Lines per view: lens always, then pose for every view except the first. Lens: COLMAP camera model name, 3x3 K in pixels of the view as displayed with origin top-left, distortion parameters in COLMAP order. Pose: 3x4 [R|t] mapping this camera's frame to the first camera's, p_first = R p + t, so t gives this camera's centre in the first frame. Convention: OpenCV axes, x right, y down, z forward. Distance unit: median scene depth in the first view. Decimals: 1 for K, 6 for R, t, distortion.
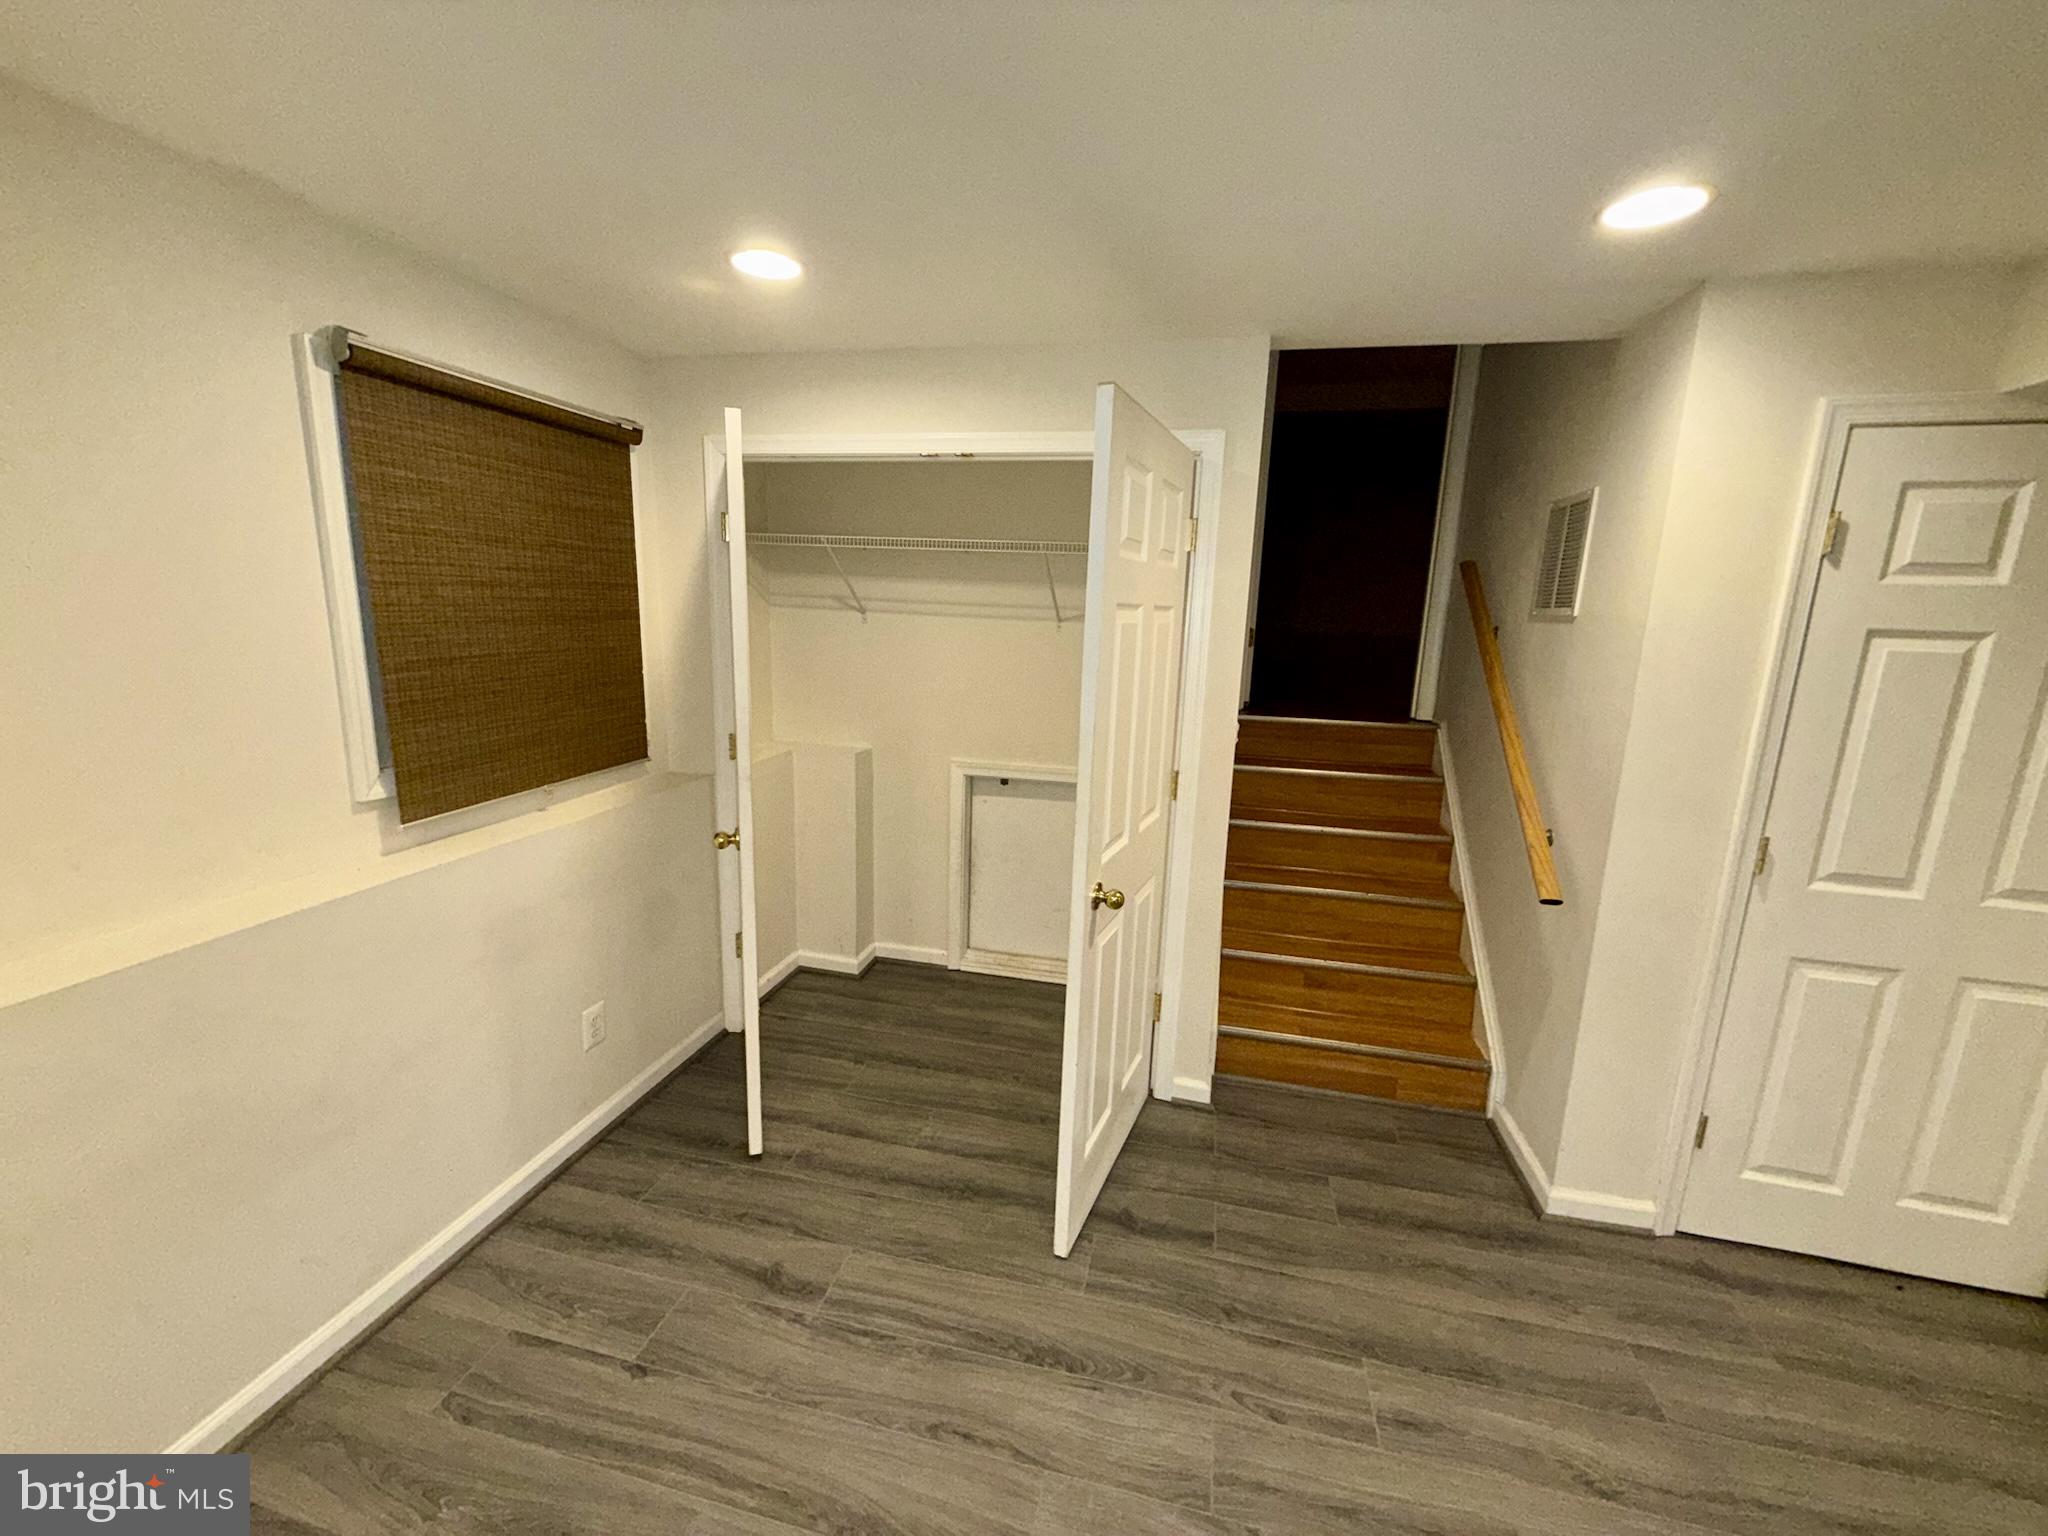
lens RADIAL K [[813.6, 0, 1017.9], [0, 813.6, 771.0], [0, 0, 1]] dist [0.001799, -0.000283]
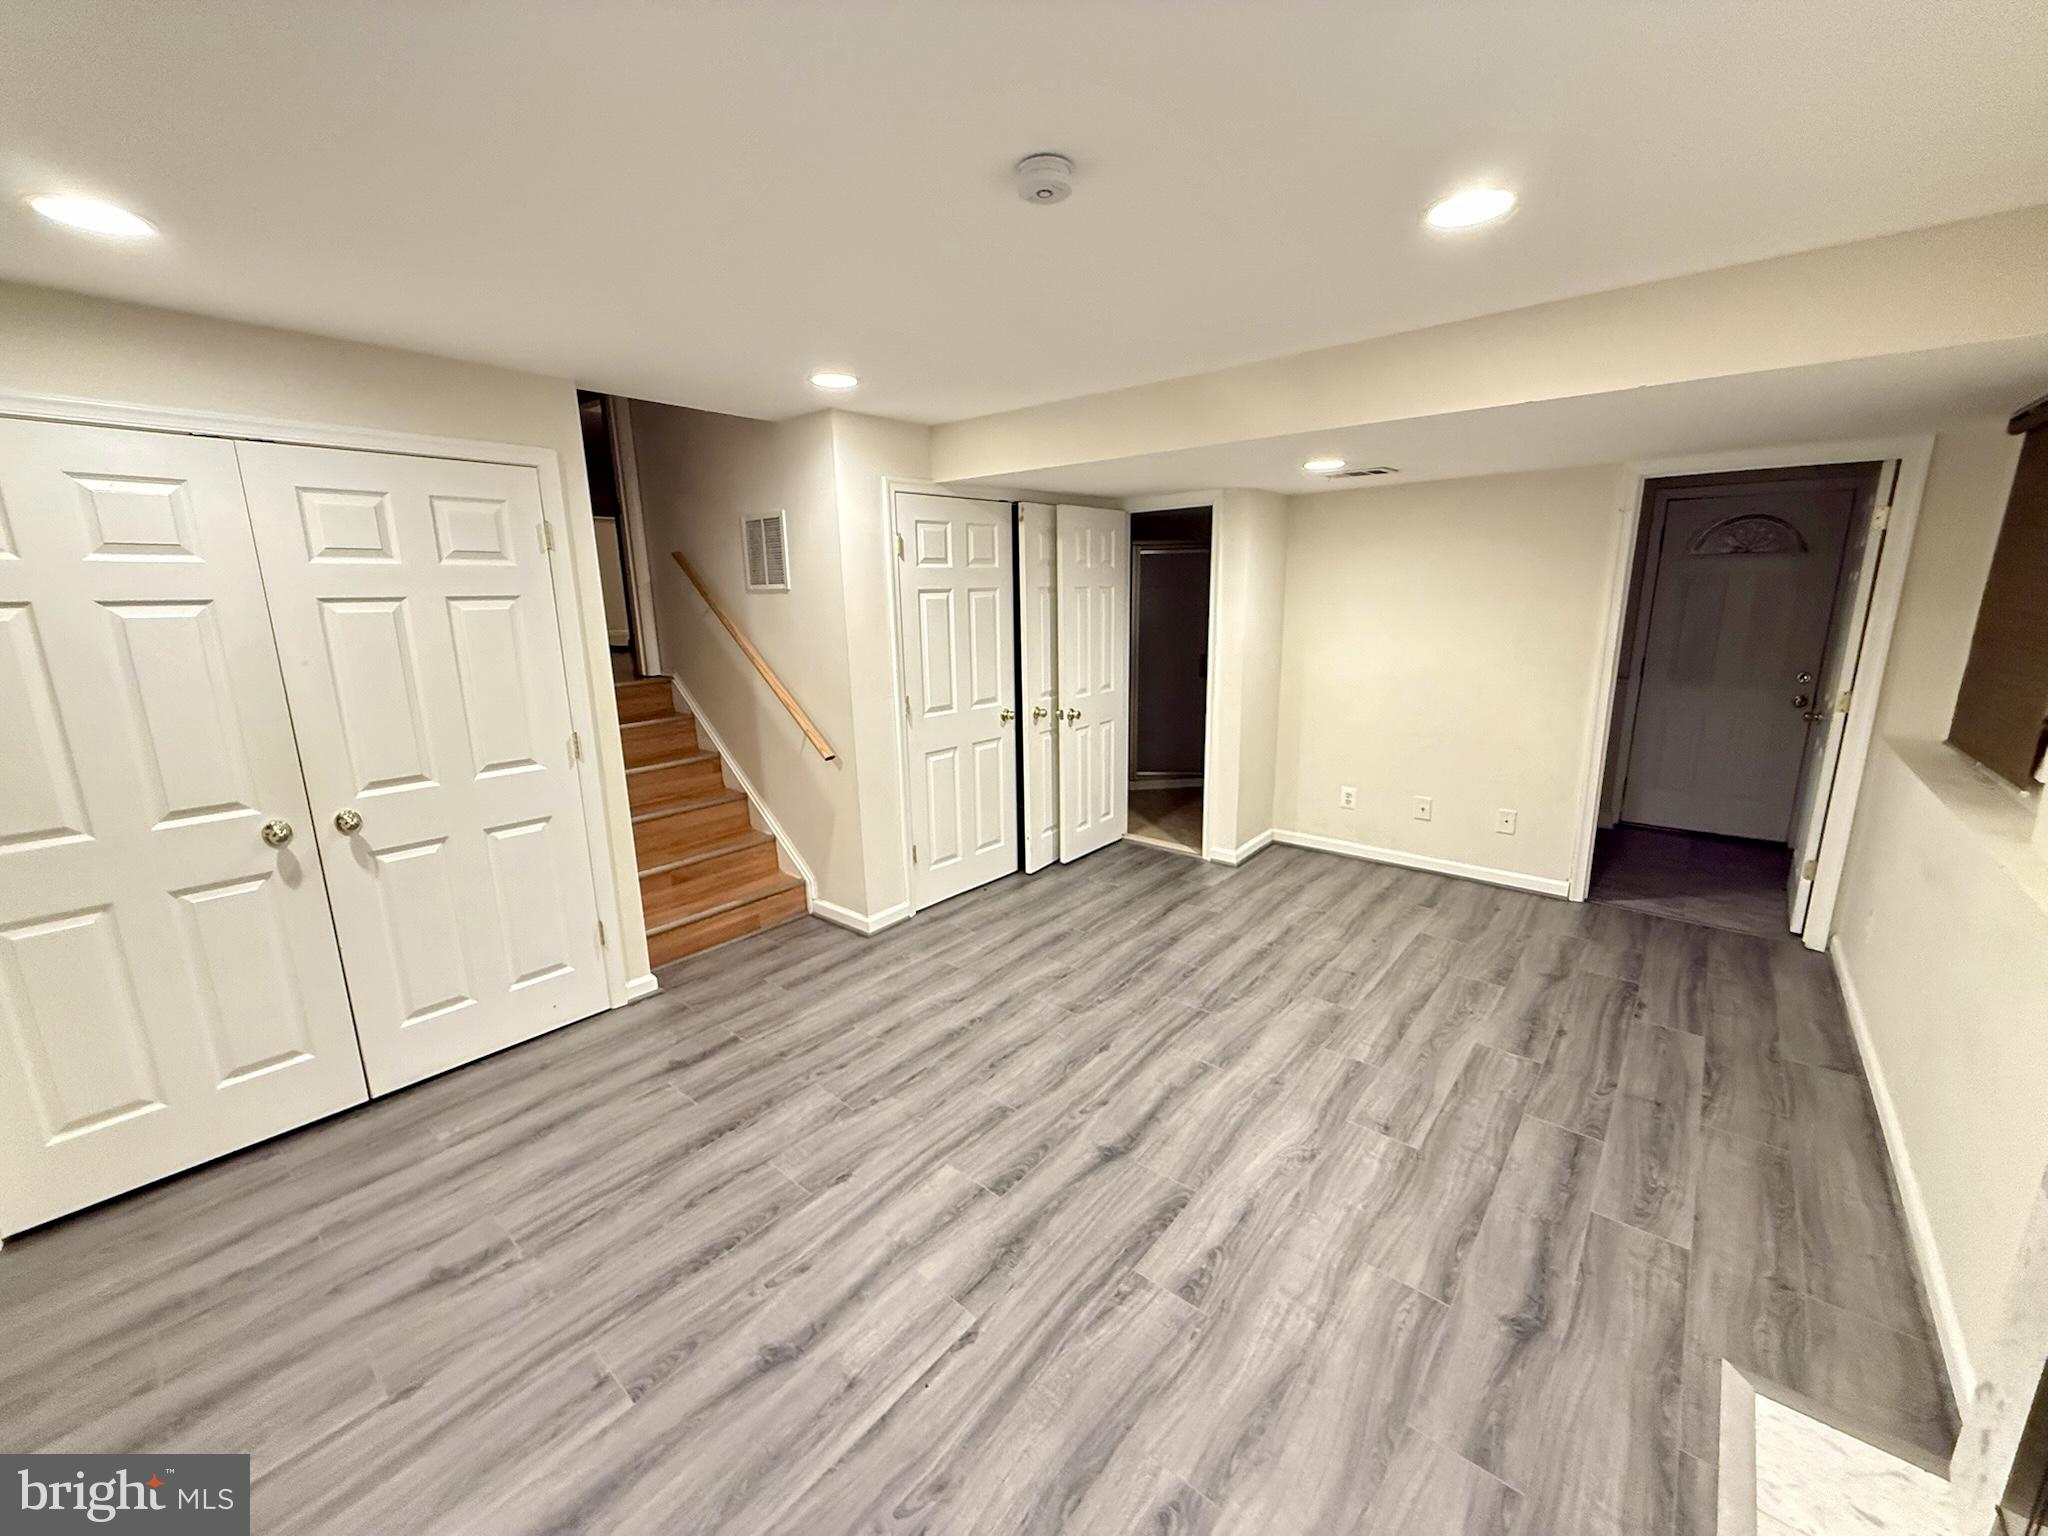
lens RADIAL K [[813.6, 0, 1027.1], [0, 813.6, 767.2], [0, 0, 1]] dist [0.001799, -0.000283]
pose [[0.447647, -0.233256, 0.863252, -0.655800], [0.207225, 0.966159, 0.153604, 0.003464], [-0.869868, 0.110127, 0.480834, -0.177396]]
